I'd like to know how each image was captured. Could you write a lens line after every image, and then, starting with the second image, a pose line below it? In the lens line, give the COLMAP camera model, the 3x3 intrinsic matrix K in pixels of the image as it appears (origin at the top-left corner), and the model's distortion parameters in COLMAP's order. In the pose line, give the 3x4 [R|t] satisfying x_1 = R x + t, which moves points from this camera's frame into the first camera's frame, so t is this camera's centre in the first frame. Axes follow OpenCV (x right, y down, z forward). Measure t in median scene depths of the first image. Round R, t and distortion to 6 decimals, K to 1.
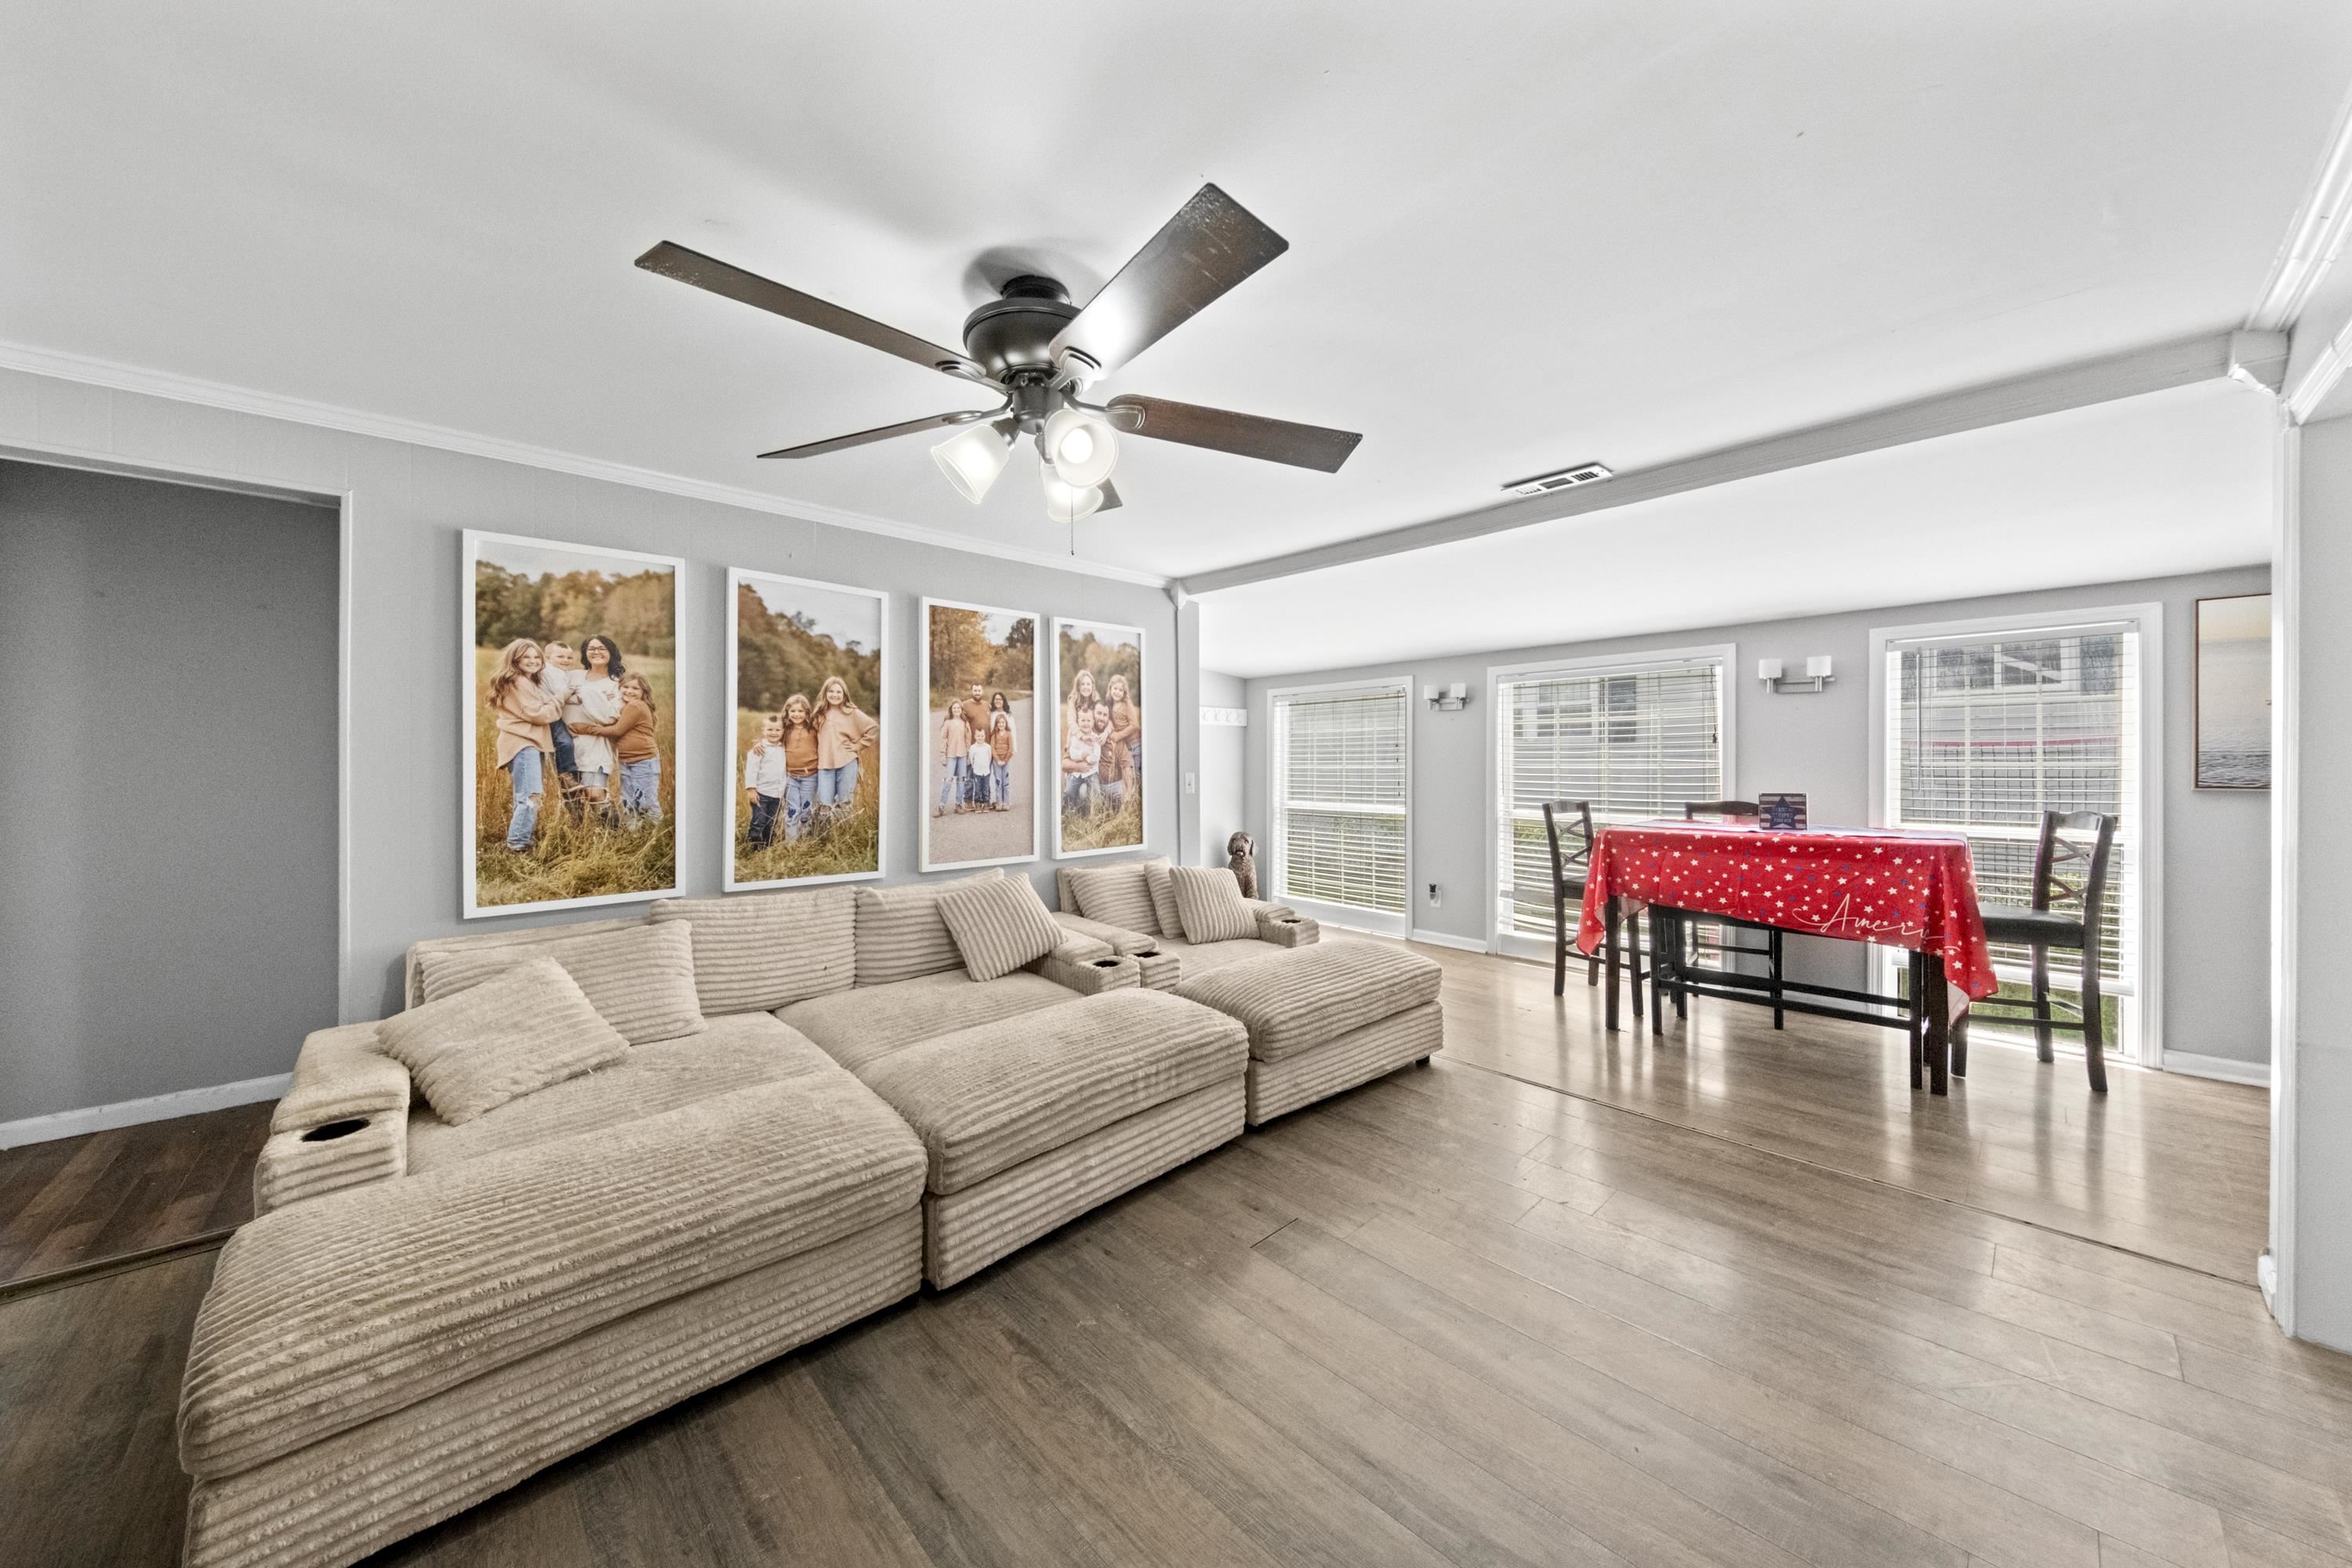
lens RADIAL K [[780.9, 0, 1201.3], [0, 780.9, 759.6], [0, 0, 1]] dist [0.000221, -0.000032]
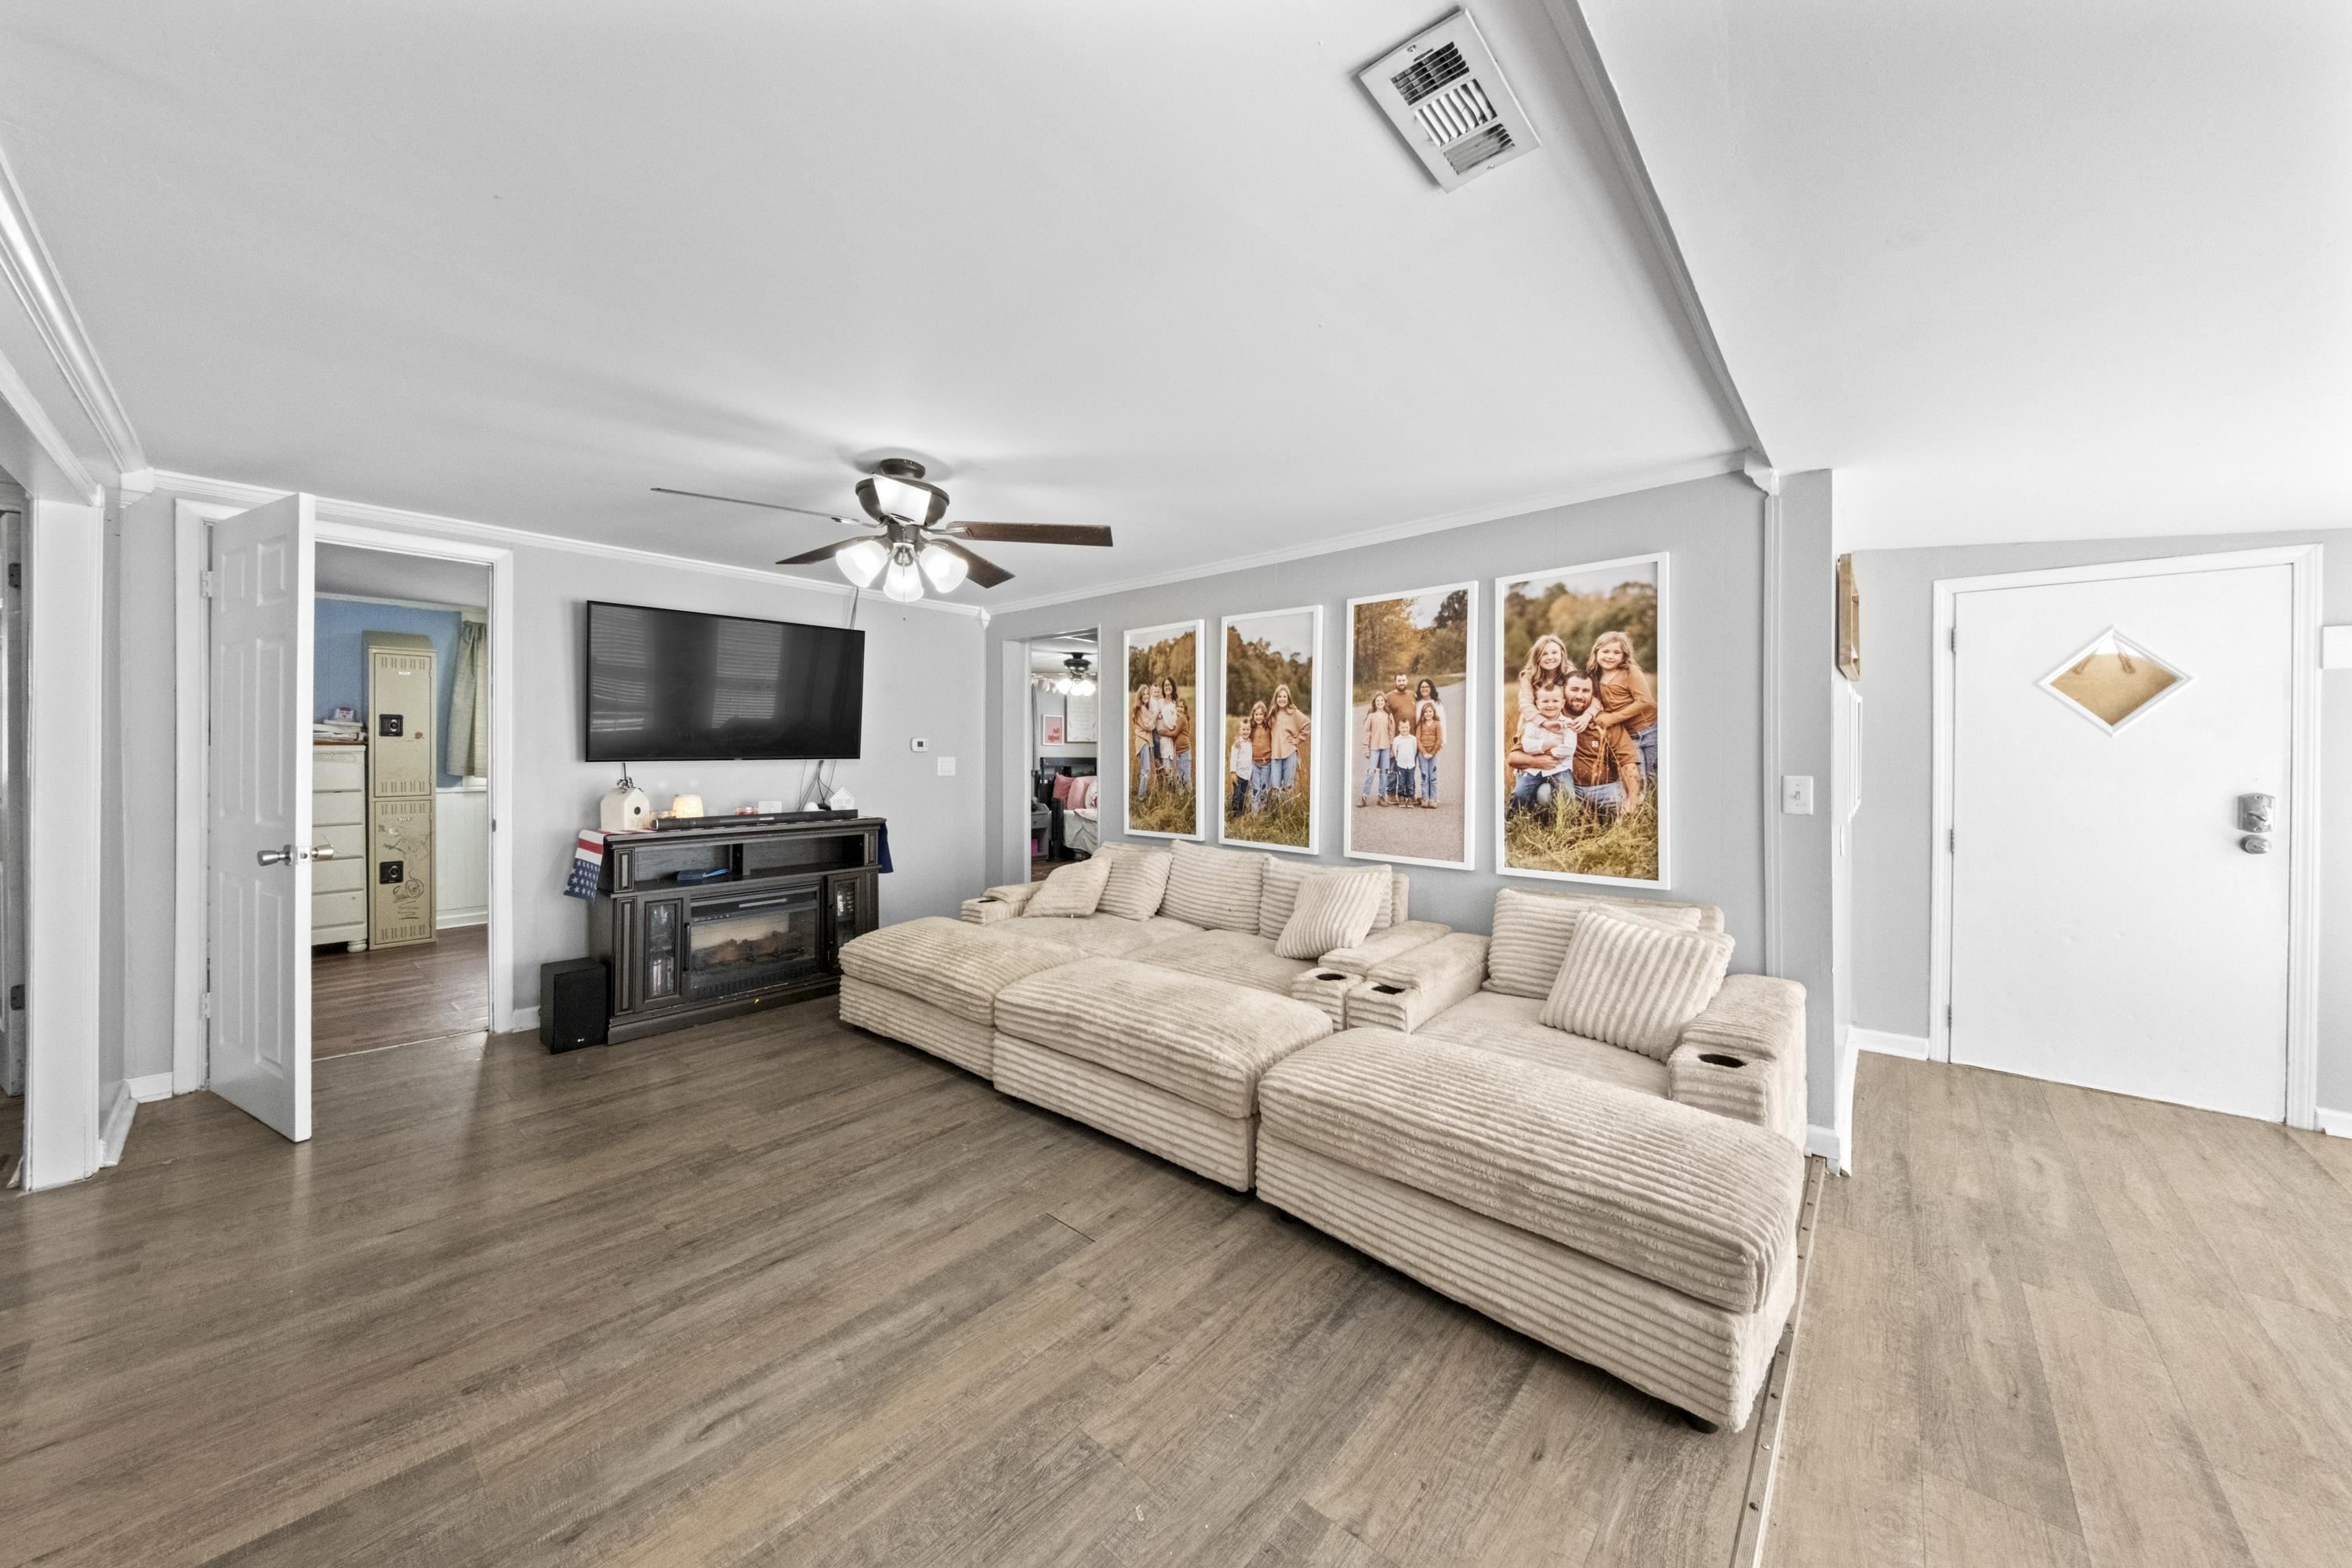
lens RADIAL K [[771.8, 0, 1157.2], [0, 771.8, 758.9], [0, 0, 1]] dist [0.001660, 0.000021]
pose [[0.067798, 0.007250, -0.997673, 0.720465], [-0.005622, 0.999960, 0.006885, 0.004198], [0.997683, 0.005142, 0.067836, 0.706665]]
